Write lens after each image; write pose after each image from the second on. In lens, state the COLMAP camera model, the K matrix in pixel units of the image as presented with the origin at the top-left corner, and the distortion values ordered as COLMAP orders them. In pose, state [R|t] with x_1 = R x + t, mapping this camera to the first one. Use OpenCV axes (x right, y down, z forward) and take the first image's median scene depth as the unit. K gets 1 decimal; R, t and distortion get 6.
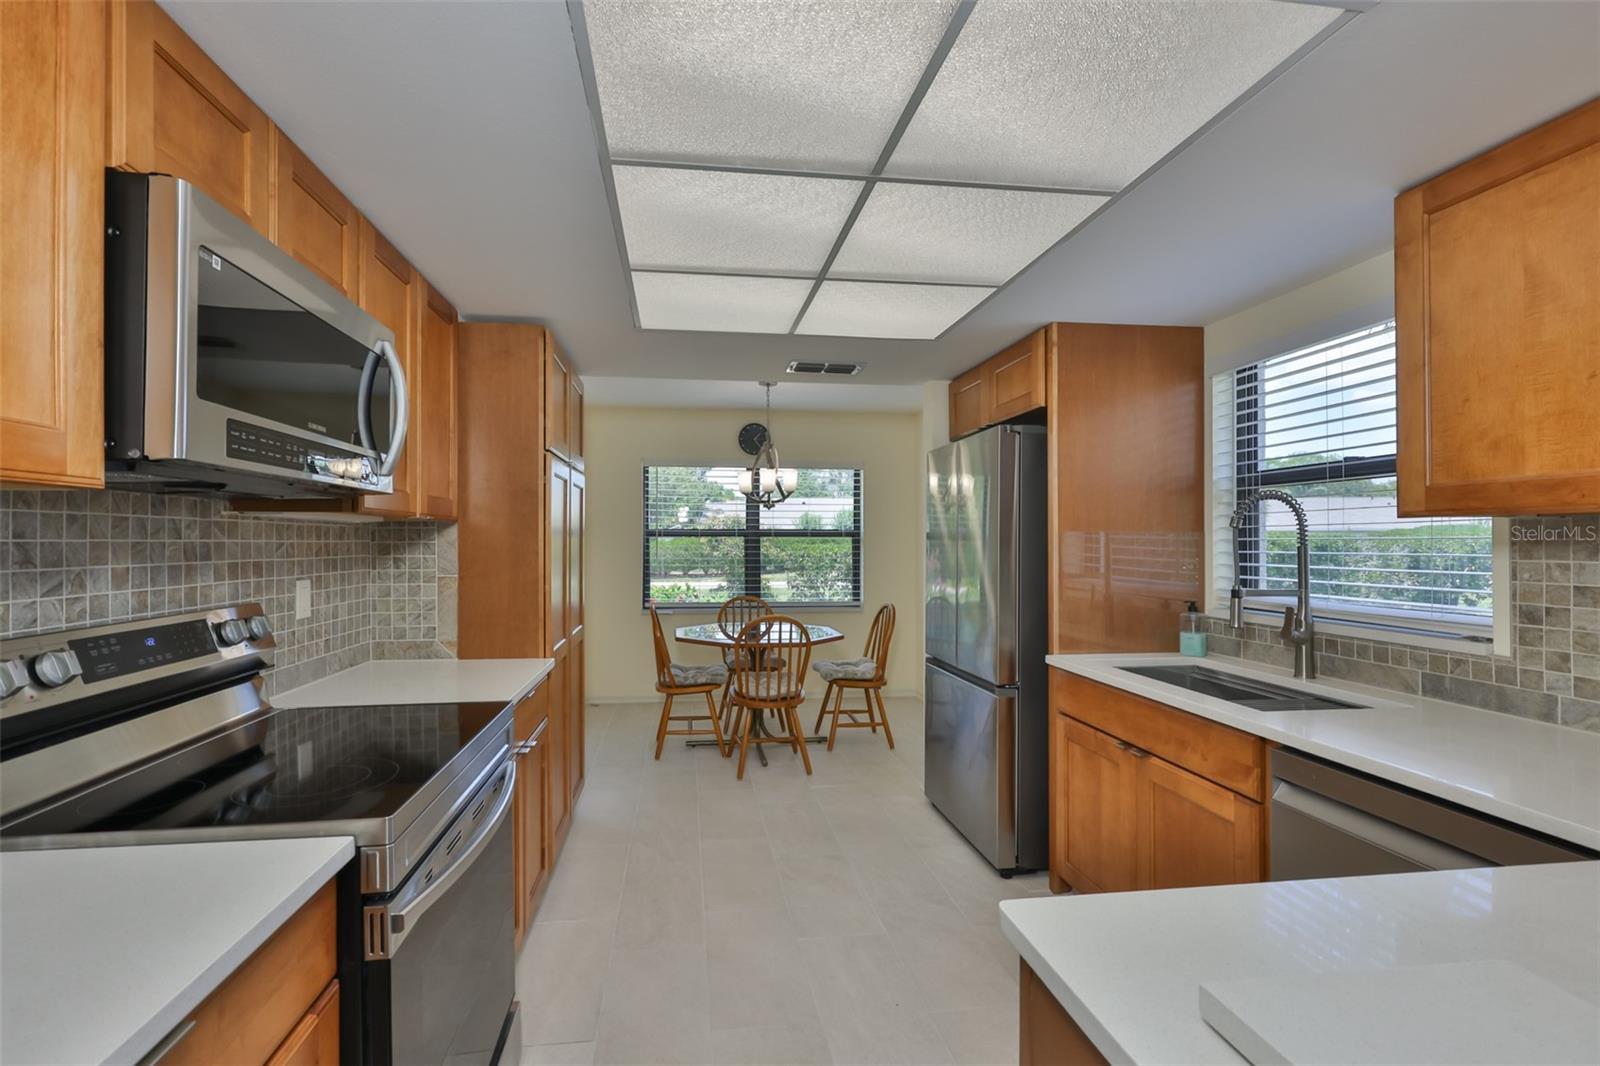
lens RADIAL K [[697.2, 0, 759.5], [0, 697.2, 541.9], [0, 0, 1]] dist [-0.001411, 0.000550]
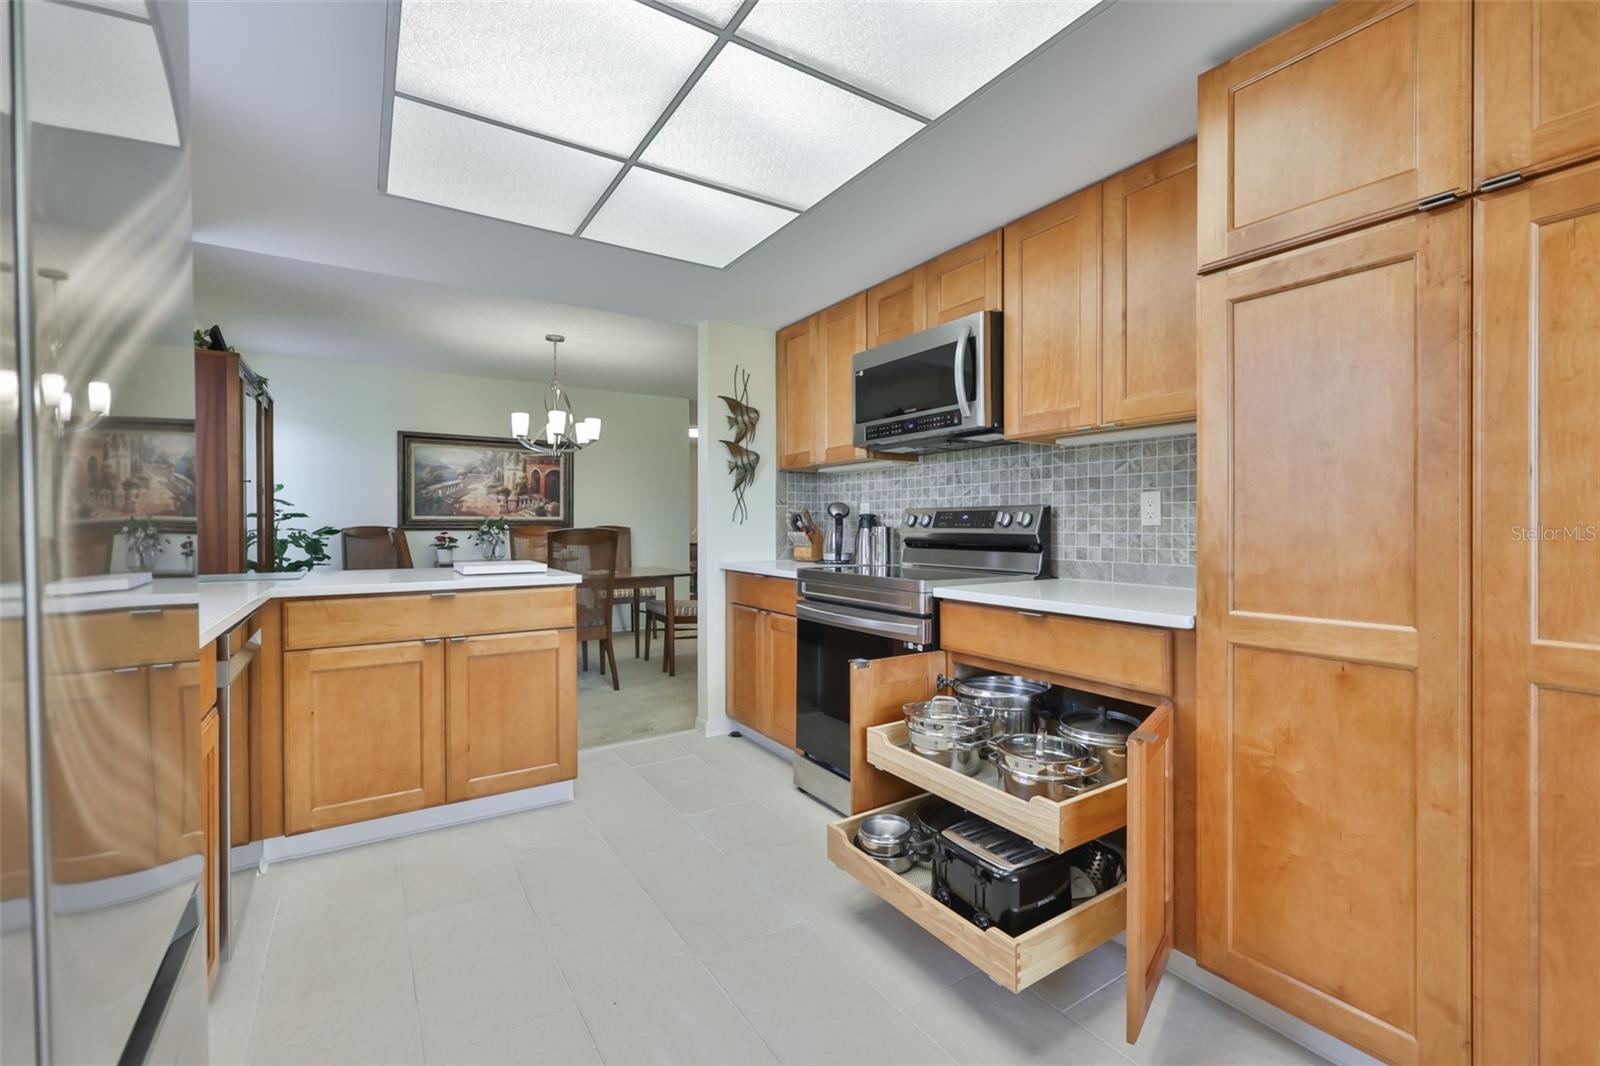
lens RADIAL K [[678.0, 0, 779.4], [0, 678.0, 542.5], [0, 0, 1]] dist [0.002190, -0.000214]
pose [[-0.896050, 0.006659, -0.443904, 0.373629], [-0.003721, 0.999740, 0.022508, 0.112542], [0.443938, 0.021820, -0.895792, 1.680216]]
